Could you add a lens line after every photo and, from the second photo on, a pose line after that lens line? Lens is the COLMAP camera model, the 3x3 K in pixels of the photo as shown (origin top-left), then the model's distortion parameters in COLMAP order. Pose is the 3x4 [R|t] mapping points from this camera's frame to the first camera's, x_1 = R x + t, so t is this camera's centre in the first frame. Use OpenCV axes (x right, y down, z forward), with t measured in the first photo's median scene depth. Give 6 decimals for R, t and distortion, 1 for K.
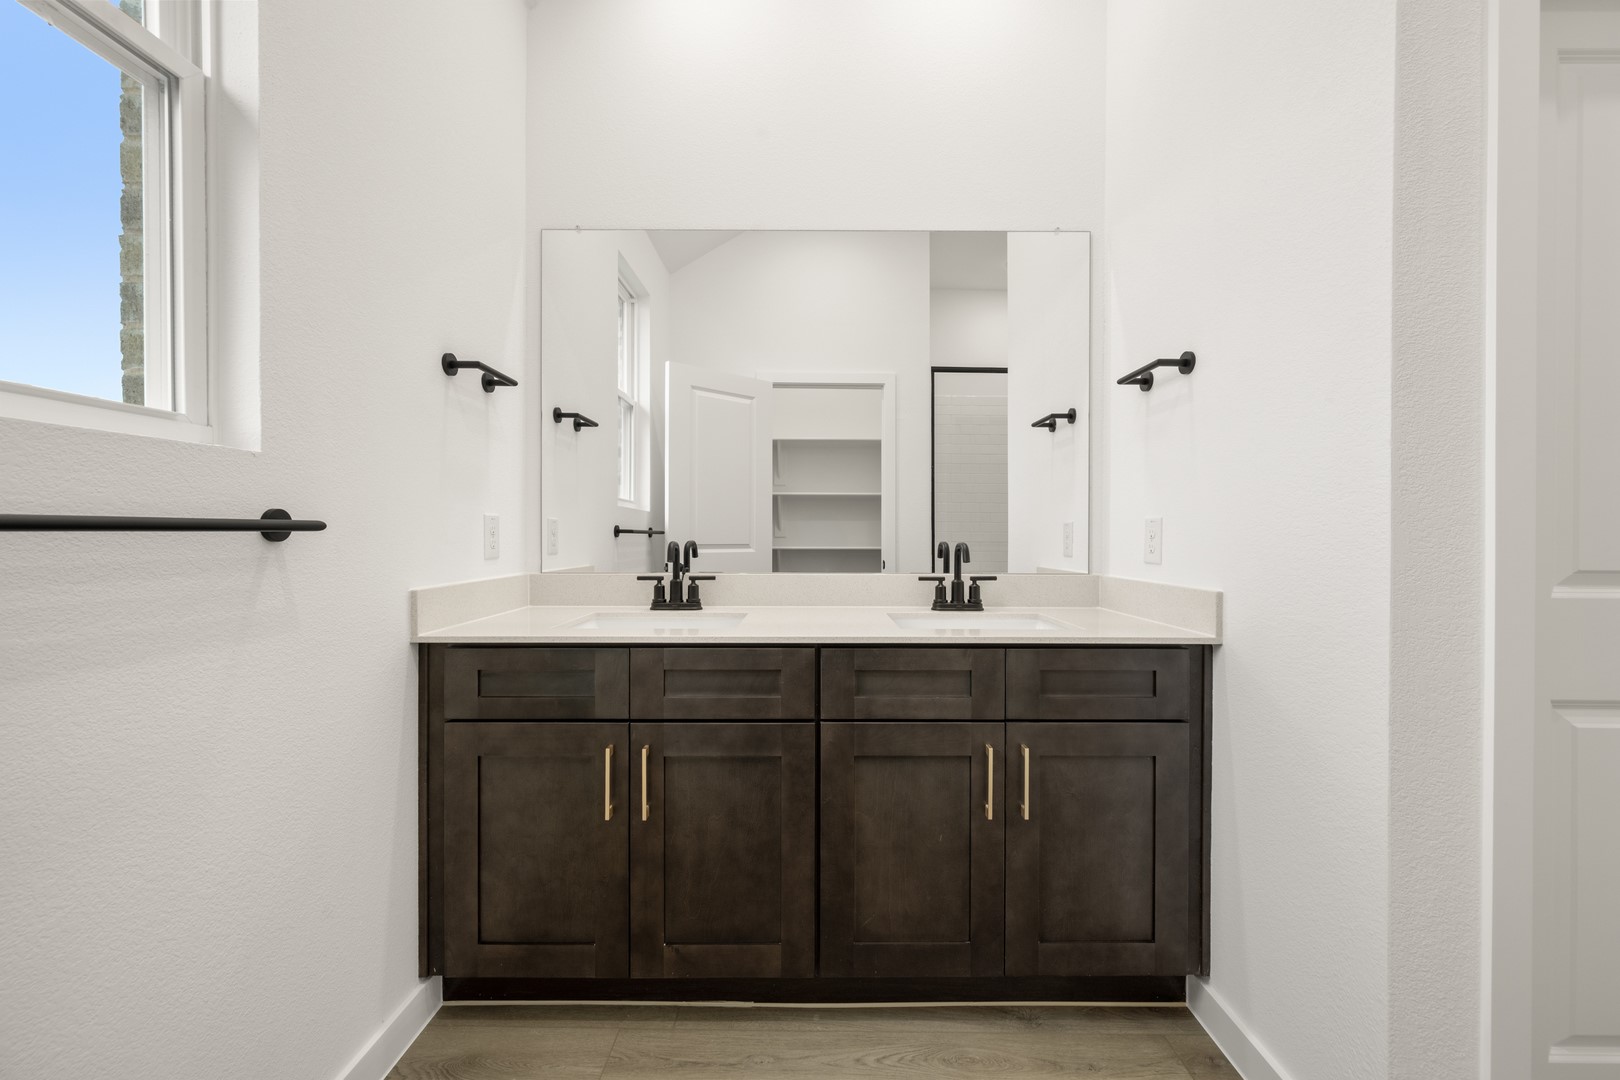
lens RADIAL K [[635.9, 0, 818.5], [0, 635.9, 537.6], [0, 0, 1]] dist [0.000352, -0.000395]
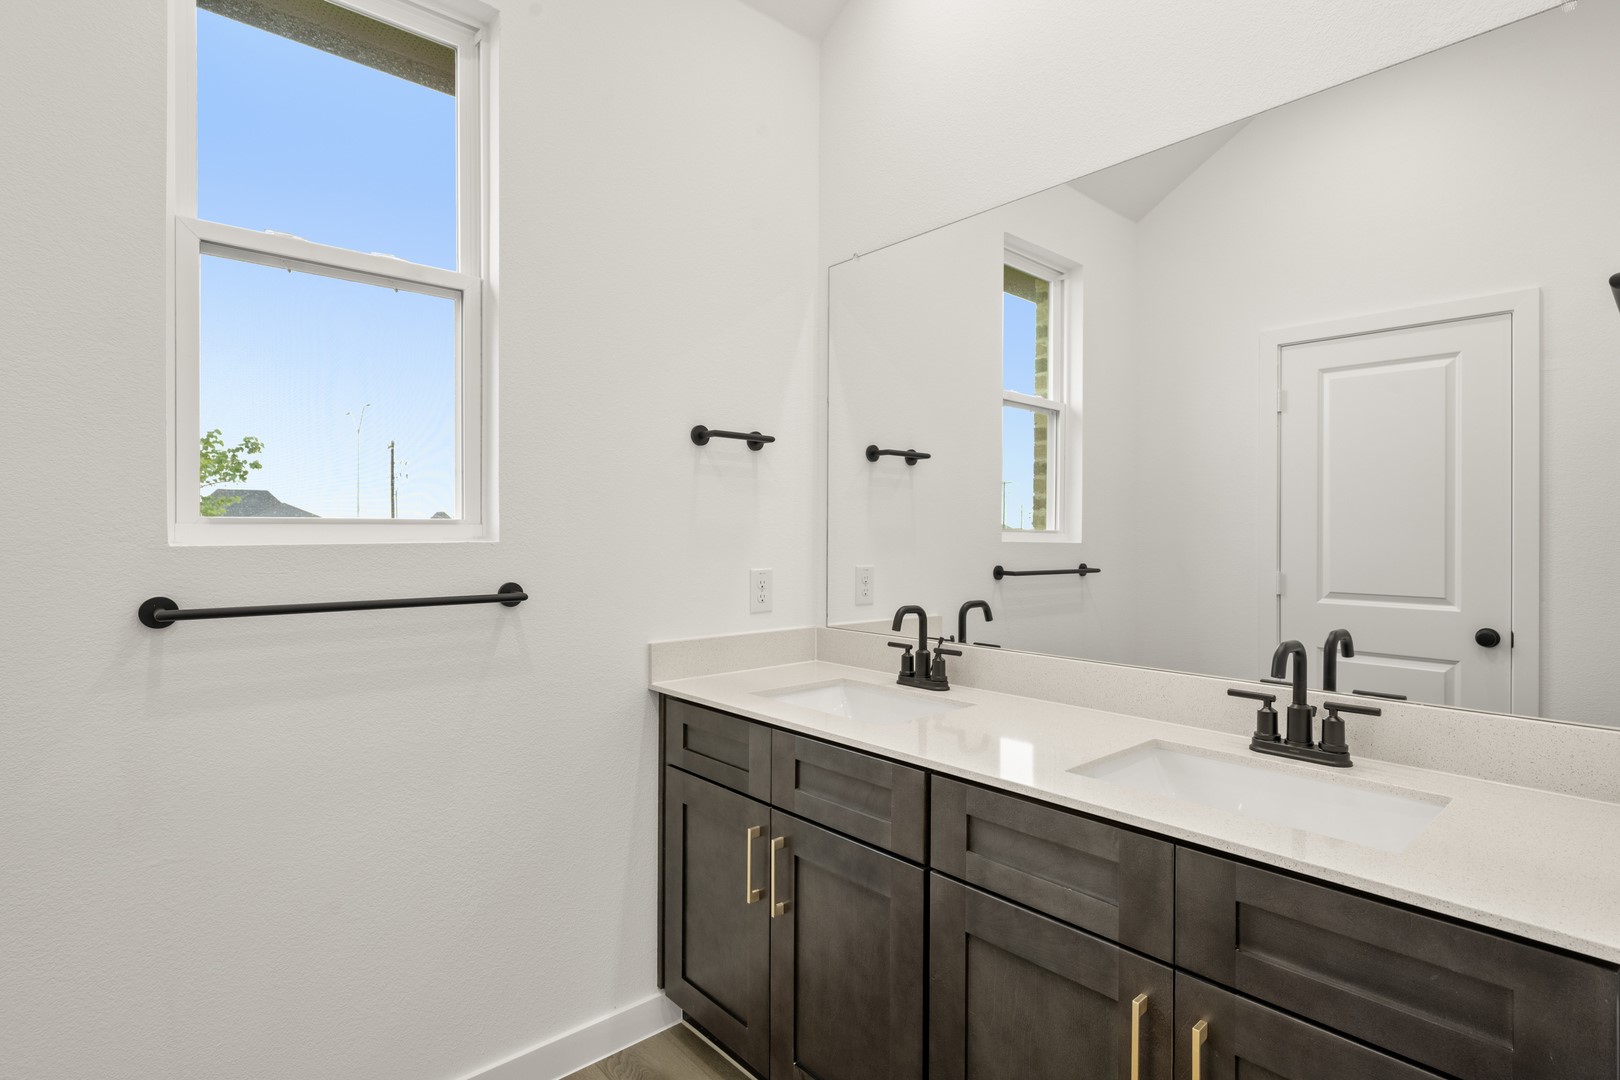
lens RADIAL K [[806.0, 0, 809.0], [0, 806.0, 540.0], [0, 0, 1]] dist [-0.000299, 0.000195]
pose [[0.663674, 0.004970, -0.748006, 0.623750], [-0.008066, 0.999967, -0.000512, -0.103141], [0.747979, 0.006373, 0.663692, 0.249874]]
